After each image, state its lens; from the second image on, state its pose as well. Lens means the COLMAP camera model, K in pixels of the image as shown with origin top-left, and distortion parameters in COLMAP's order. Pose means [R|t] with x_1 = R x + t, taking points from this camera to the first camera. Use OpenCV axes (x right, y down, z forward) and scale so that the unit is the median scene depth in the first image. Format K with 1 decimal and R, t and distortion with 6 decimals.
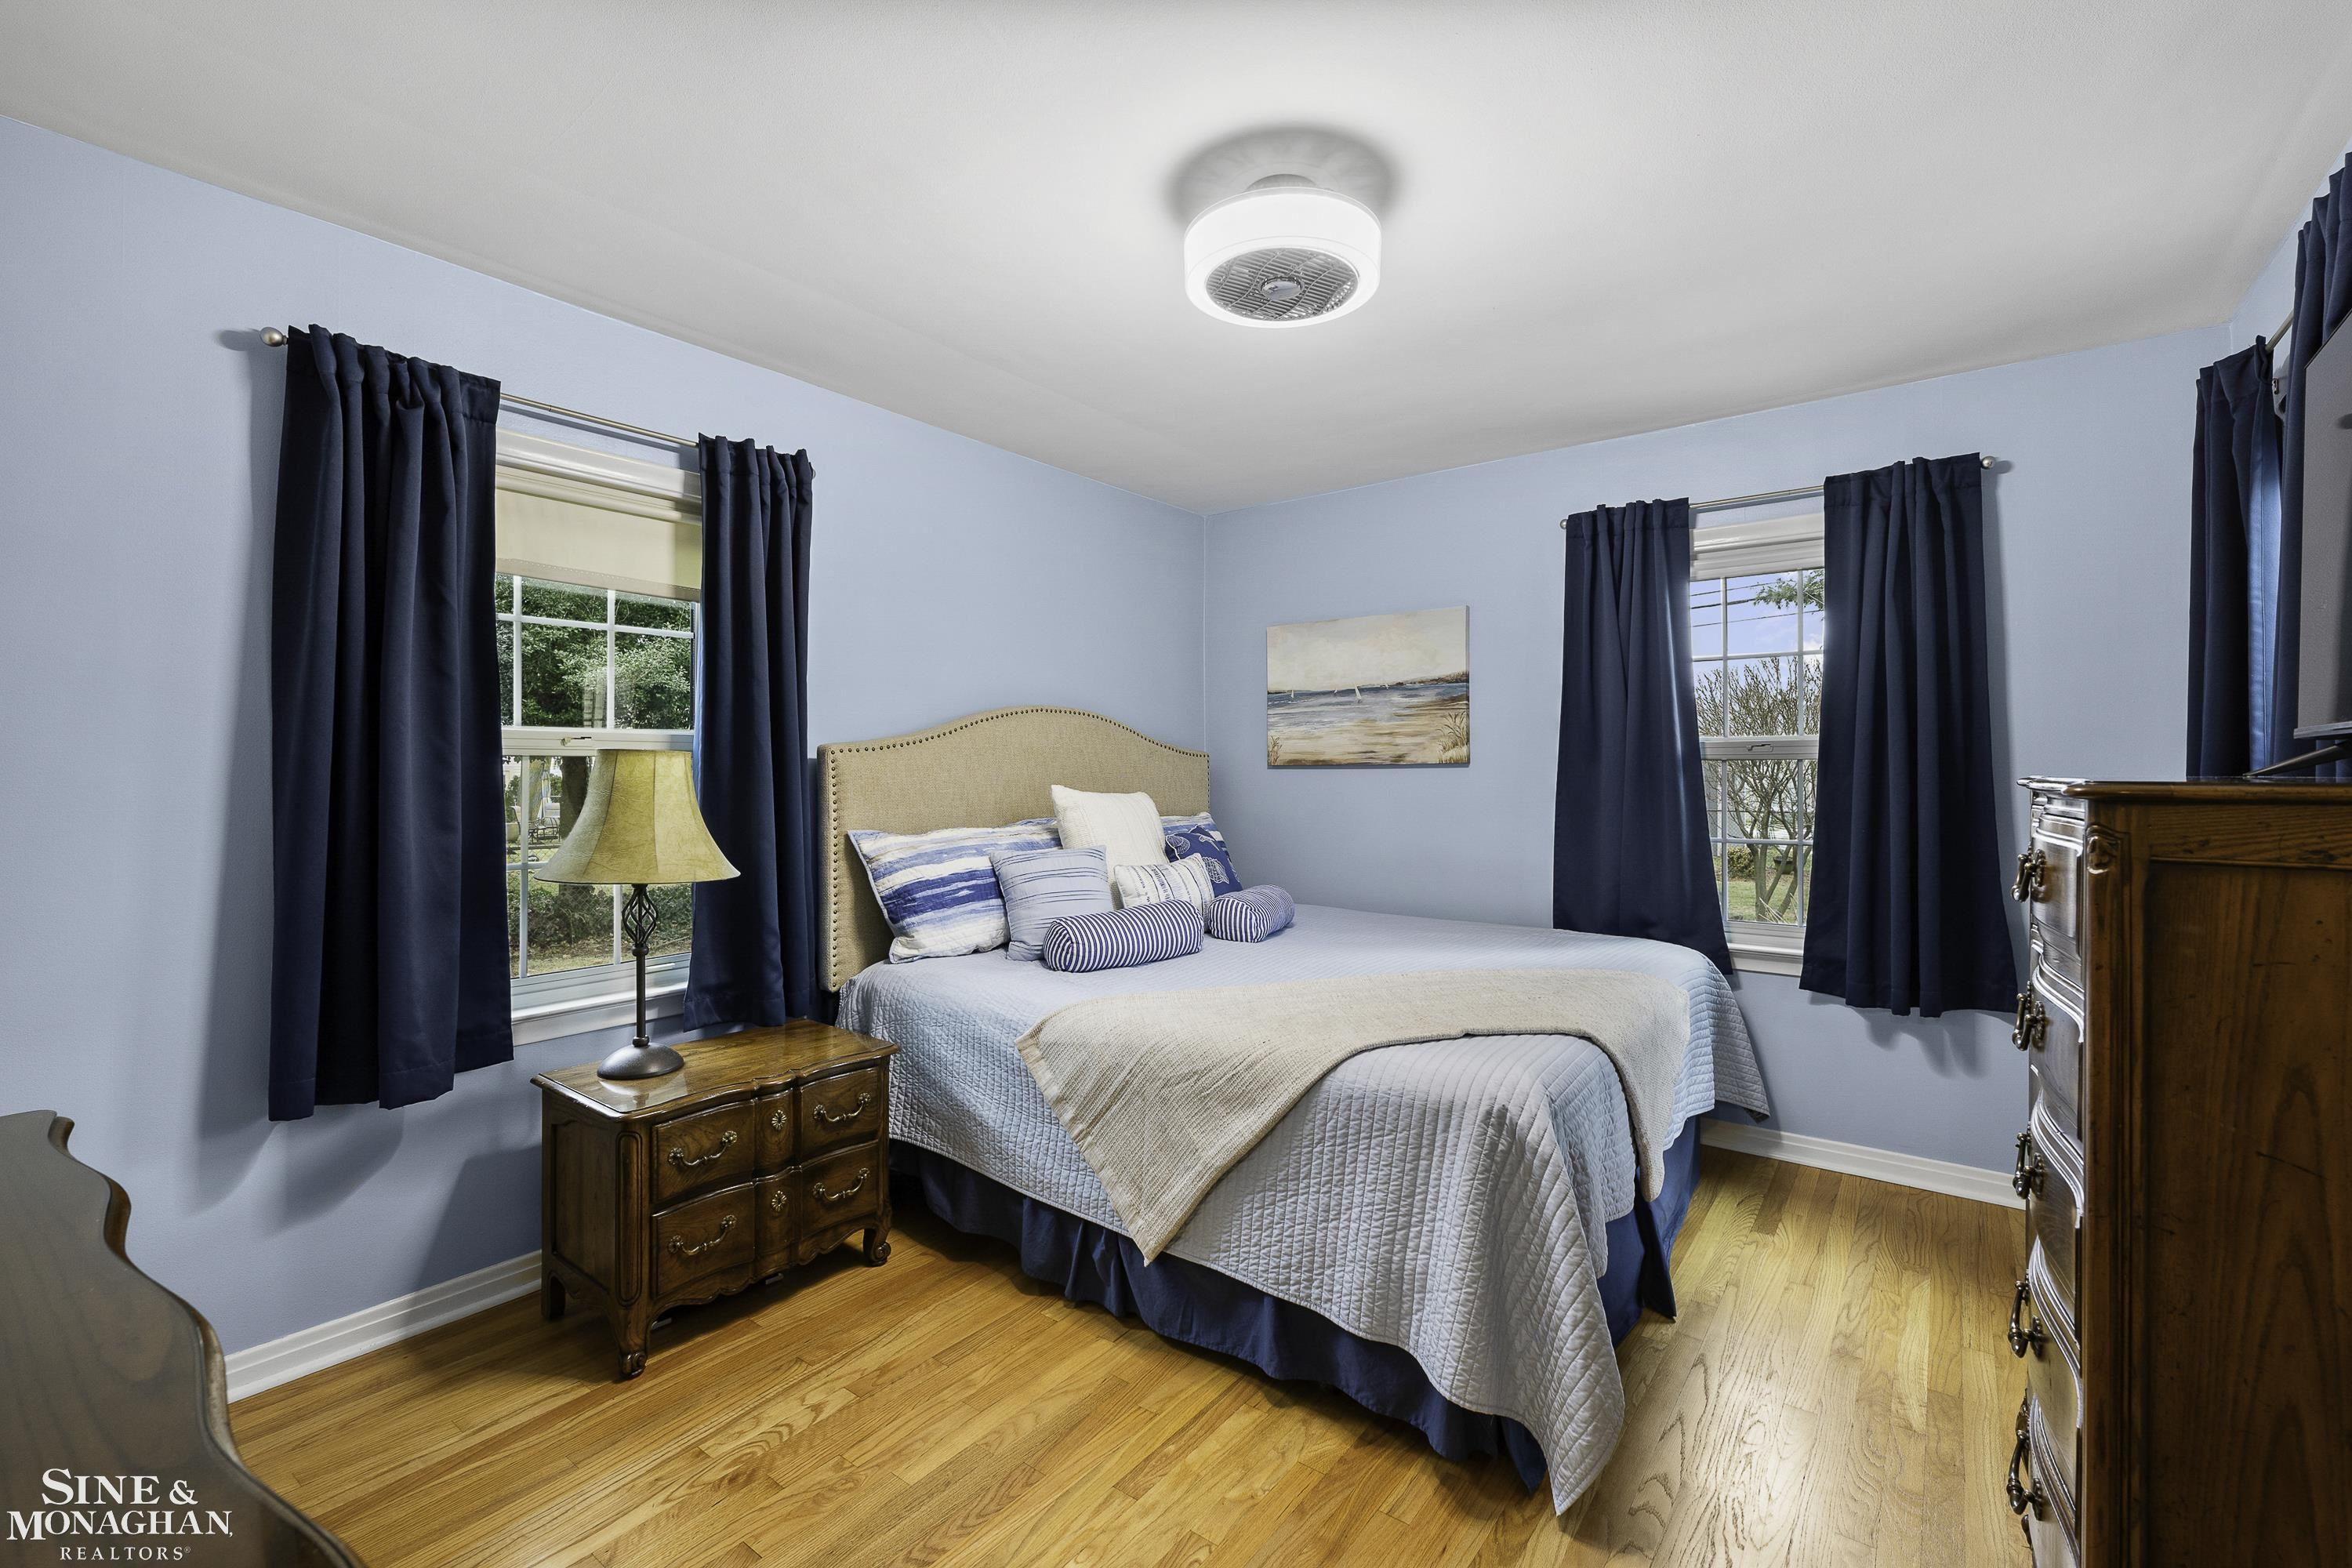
lens RADIAL K [[1012.7, 0, 1194.9], [0, 1012.7, 767.8], [0, 0, 1]] dist [-0.004581, -0.000420]
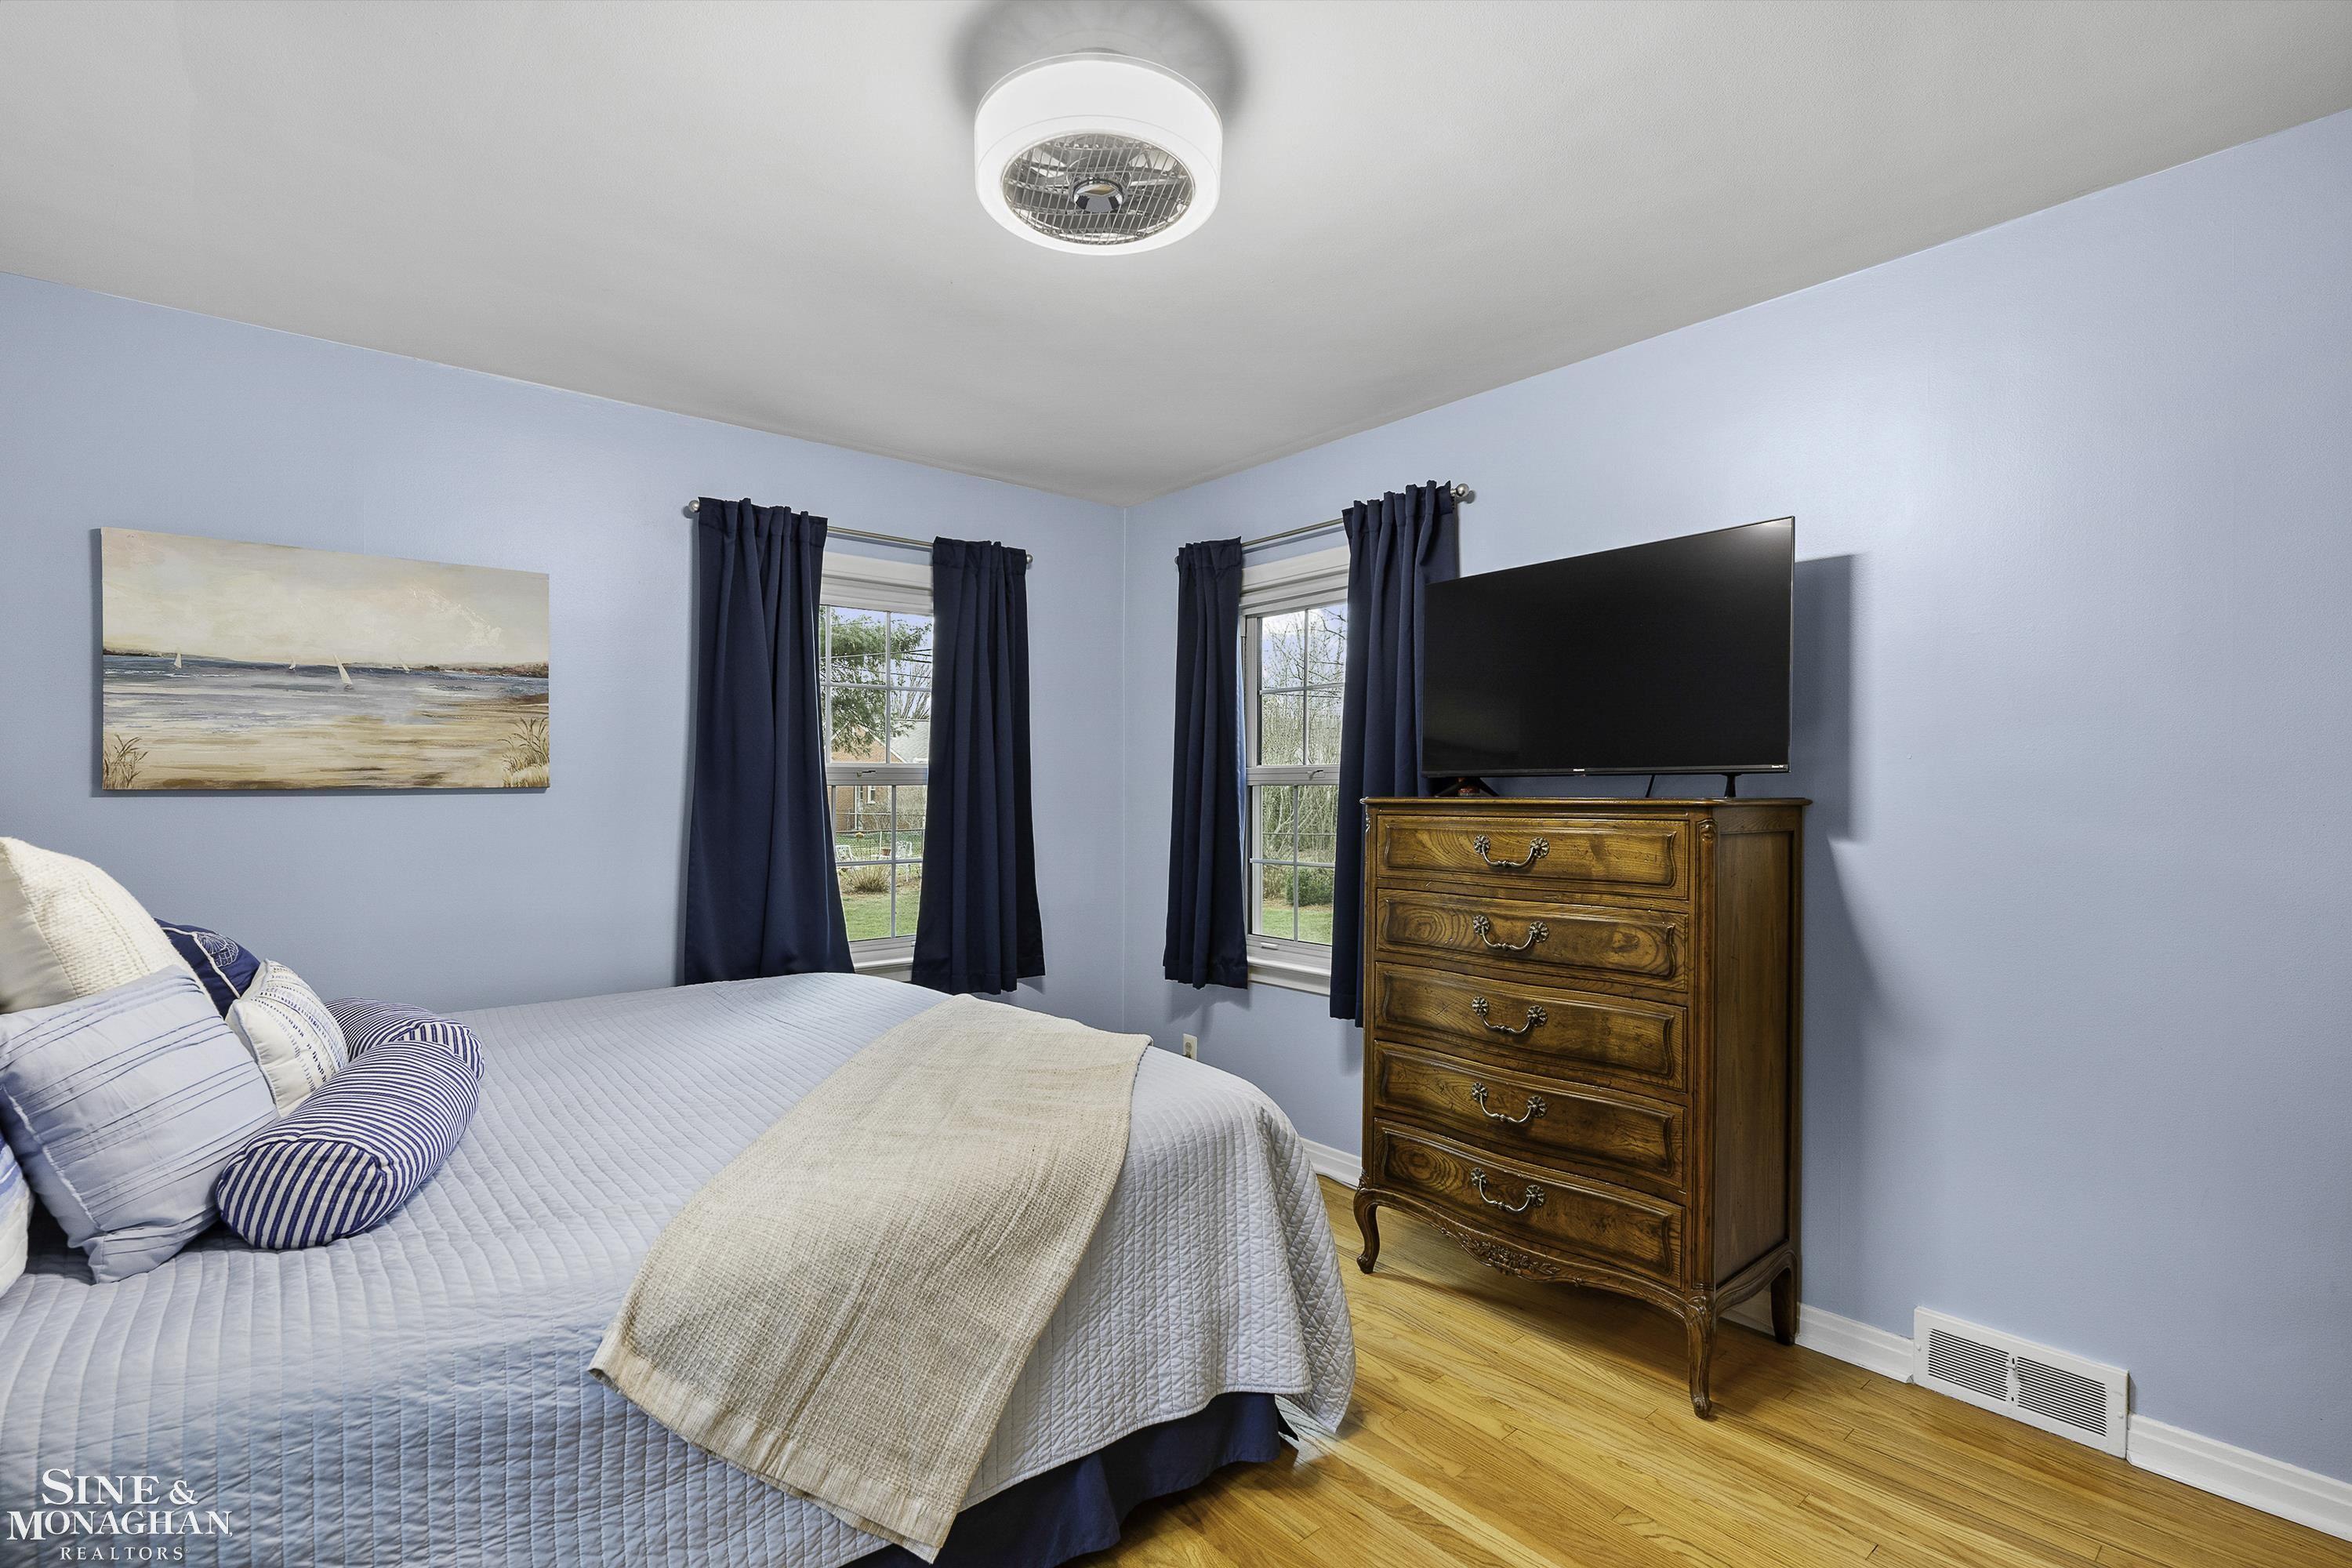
lens RADIAL K [[1012.7, 0, 1193.9], [0, 1012.7, 803.3], [0, 0, 1]] dist [-0.004581, -0.000420]
pose [[0.244444, -0.010987, 0.969601, -0.373705], [0.001893, 0.999939, 0.010854, 0.000020], [-0.969662, -0.000817, 0.244450, 0.403598]]
